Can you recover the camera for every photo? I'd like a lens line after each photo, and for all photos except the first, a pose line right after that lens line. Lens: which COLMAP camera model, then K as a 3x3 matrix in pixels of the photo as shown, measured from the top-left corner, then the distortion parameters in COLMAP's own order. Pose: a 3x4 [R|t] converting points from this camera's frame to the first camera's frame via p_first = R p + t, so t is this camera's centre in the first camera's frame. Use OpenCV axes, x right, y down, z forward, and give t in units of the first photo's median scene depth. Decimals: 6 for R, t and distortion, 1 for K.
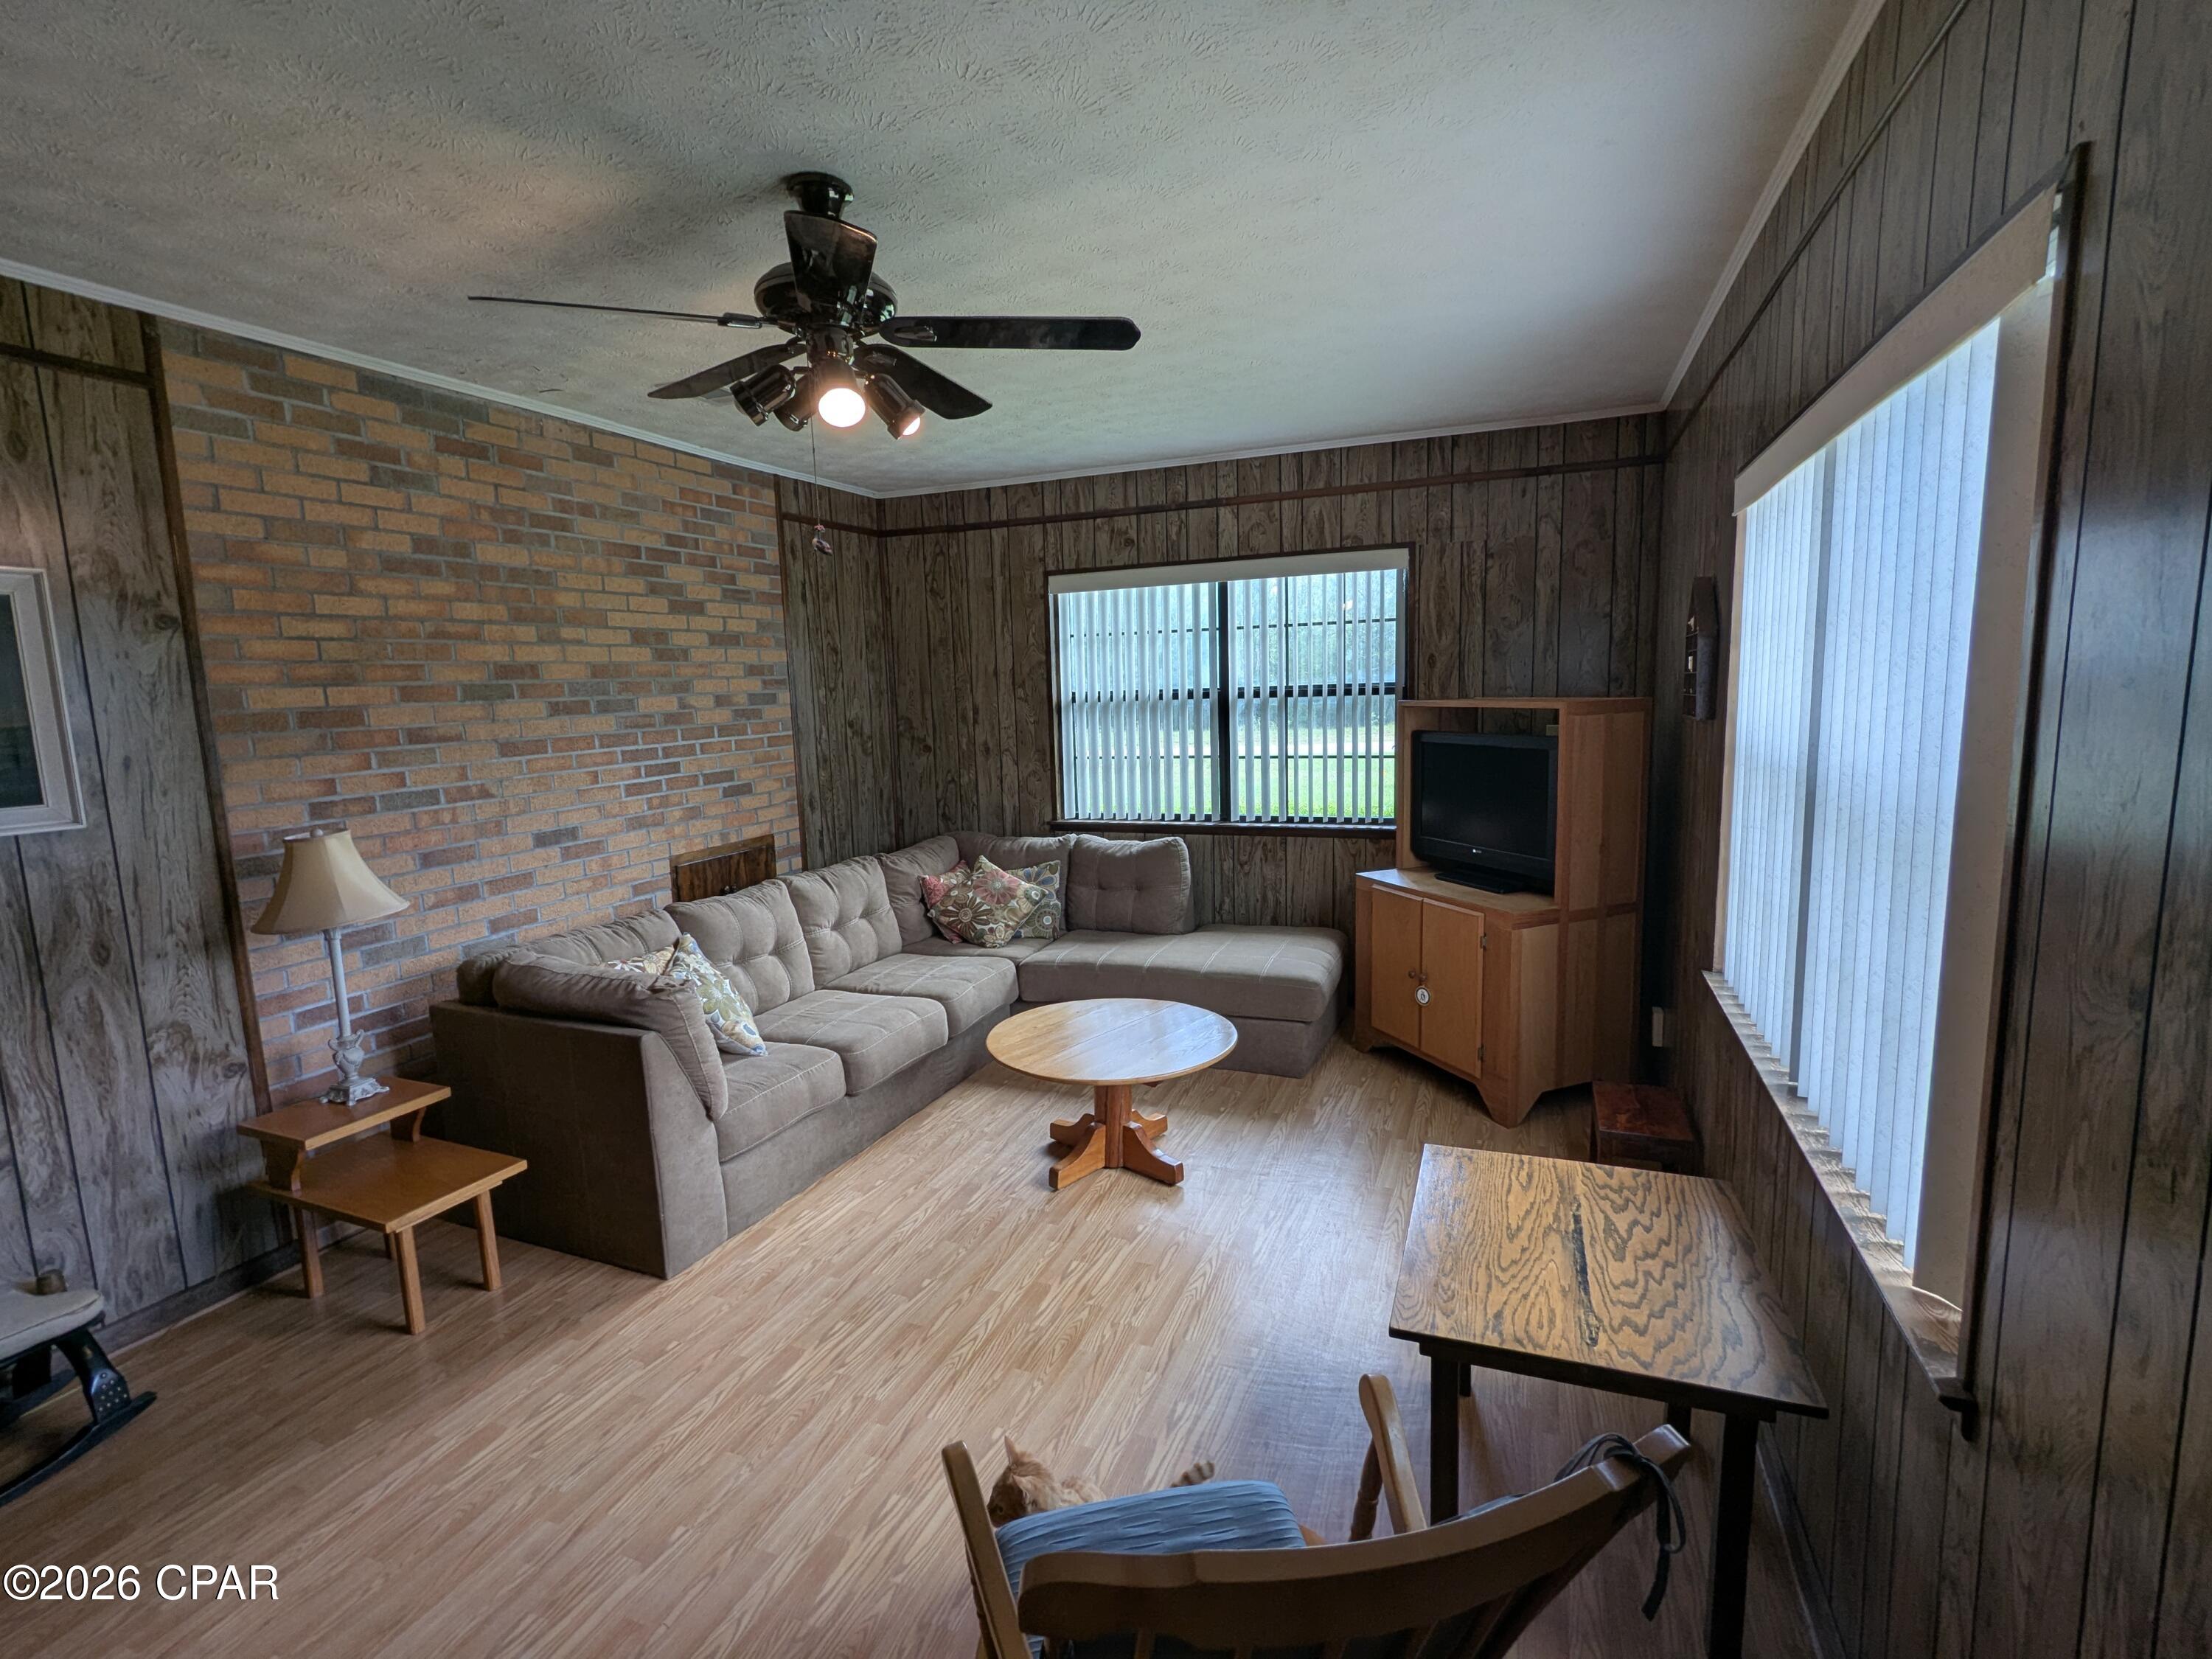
lens RADIAL K [[1043.9, 0, 1104.8], [0, 1043.9, 828.9], [0, 0, 1]] dist [-0.004136, 0.001659]
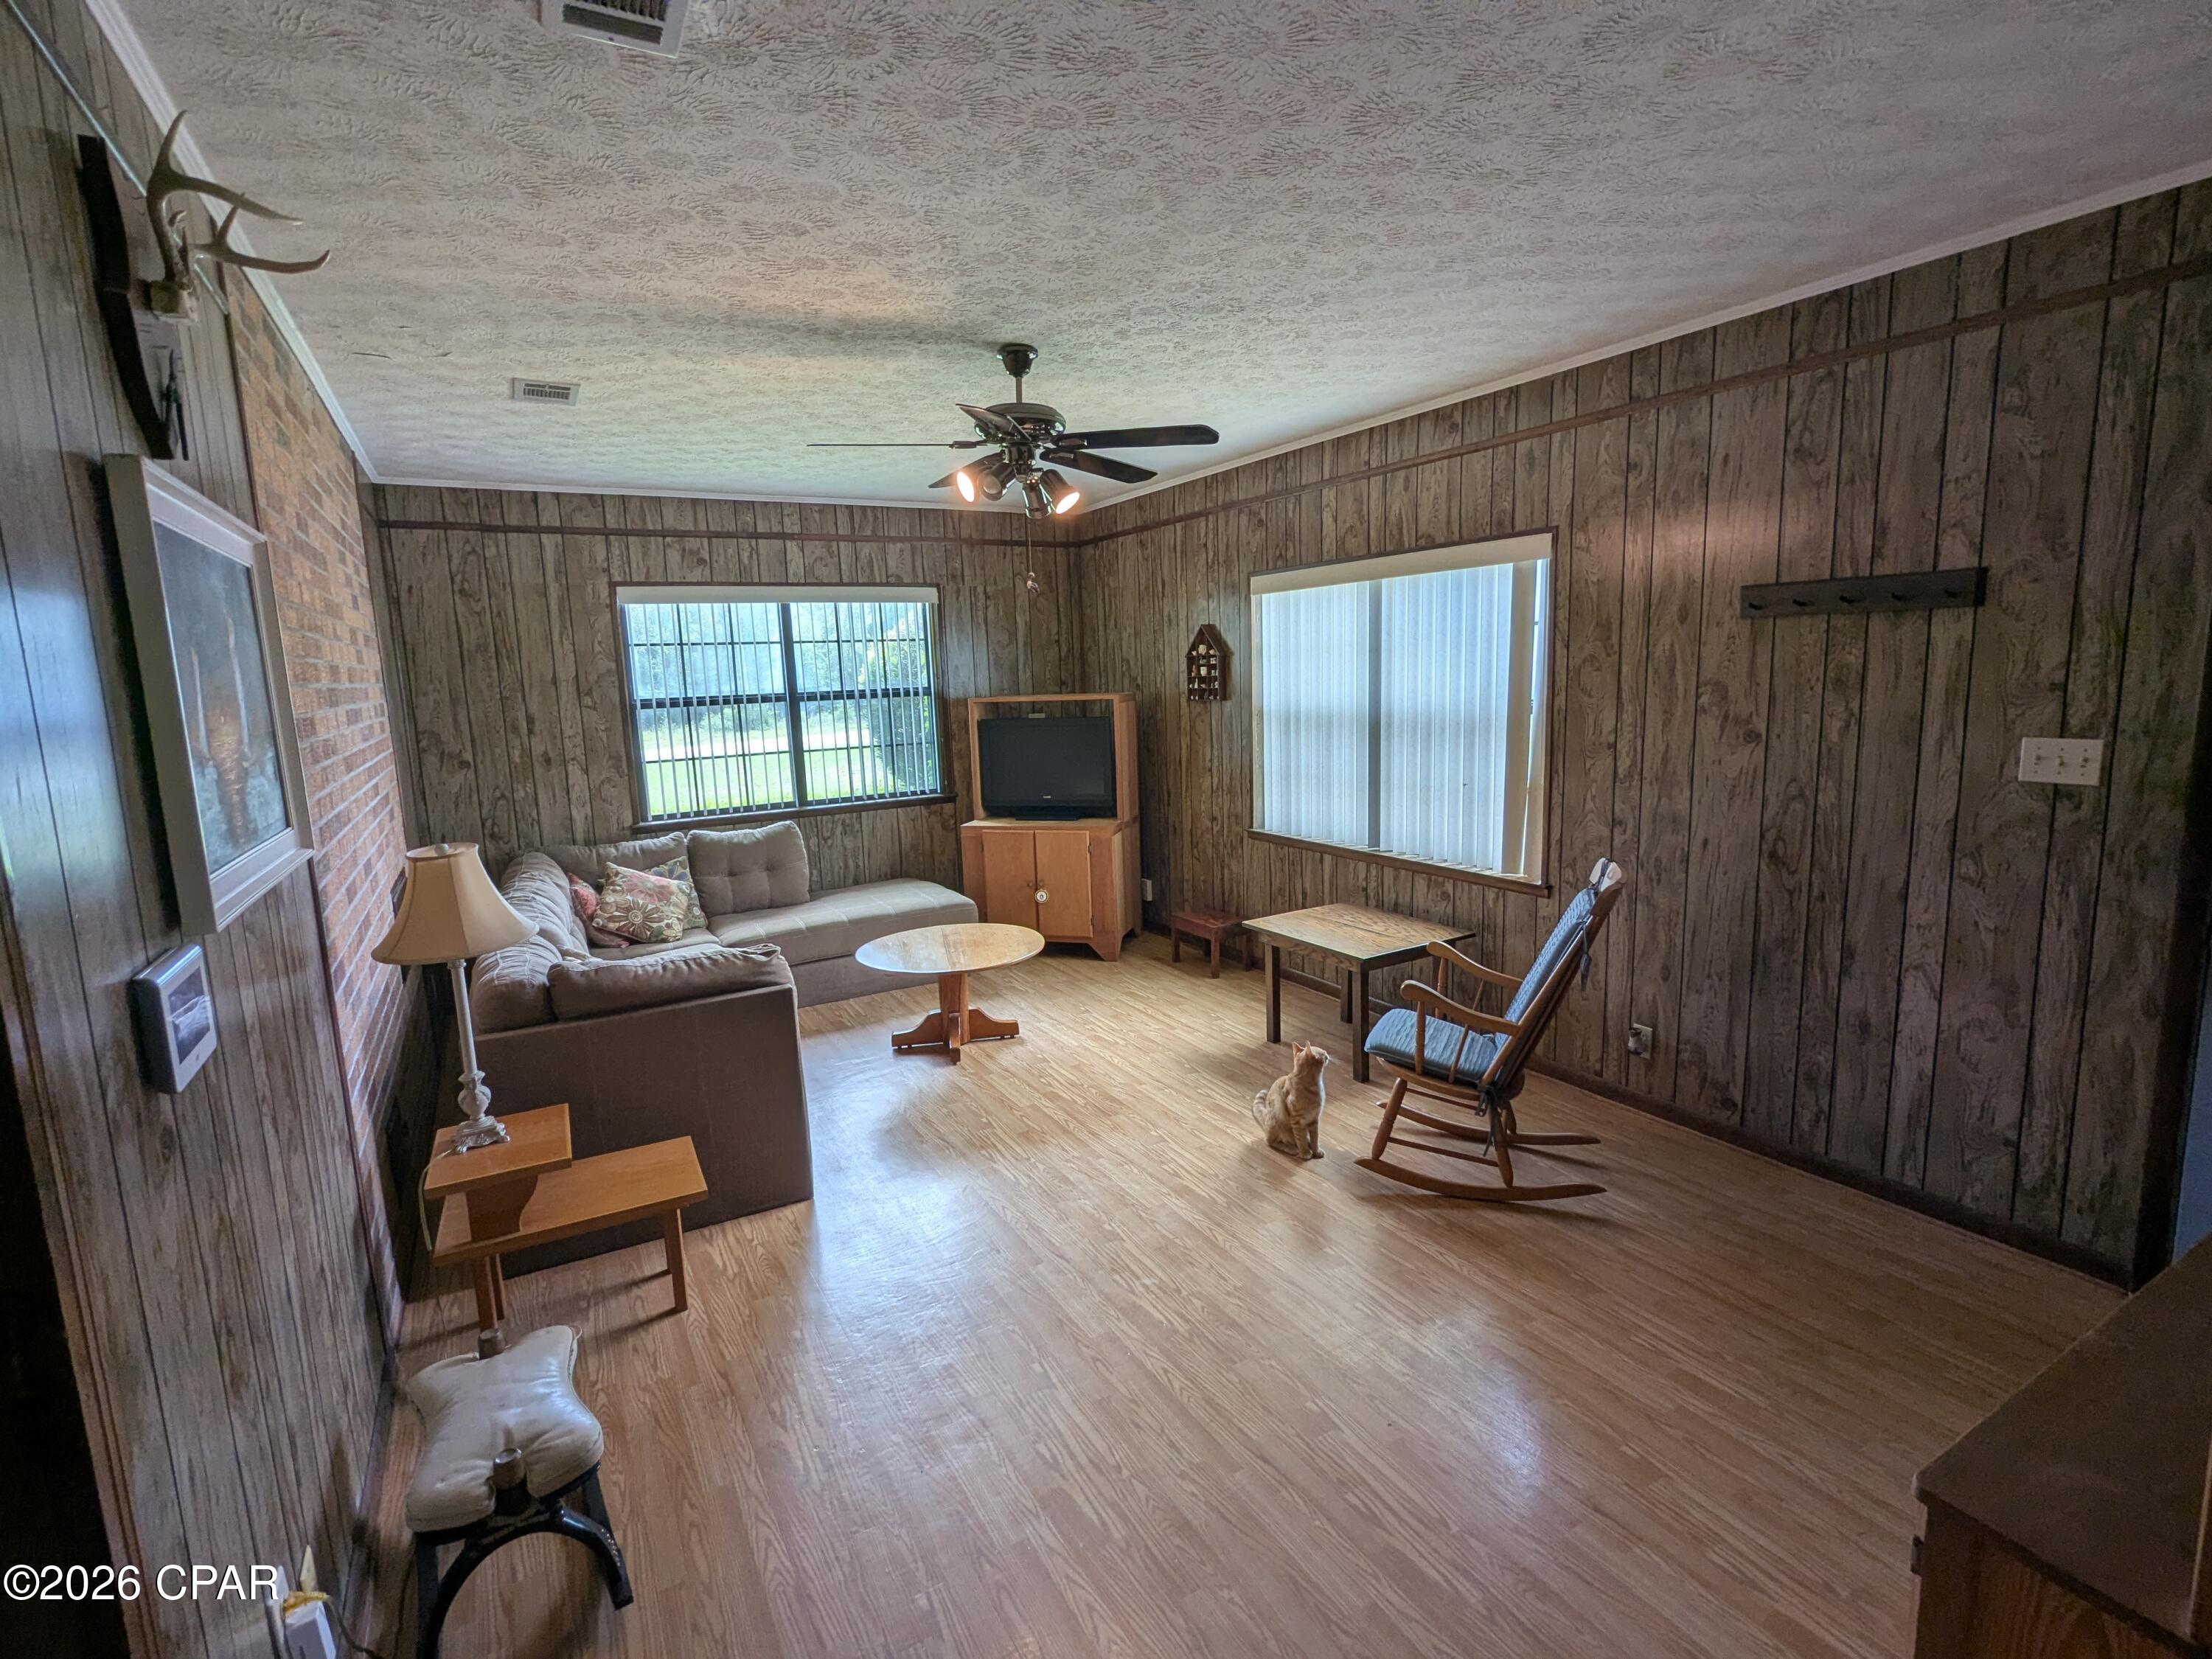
lens RADIAL K [[1043.9, 0, 1111.6], [0, 1043.9, 828.9], [0, 0, 1]] dist [-0.004136, 0.001659]
pose [[0.614348, -0.112458, 0.780980, -0.602879], [0.123992, 0.991253, 0.045200, 0.008701], [-0.779232, 0.069067, 0.622919, -0.004153]]
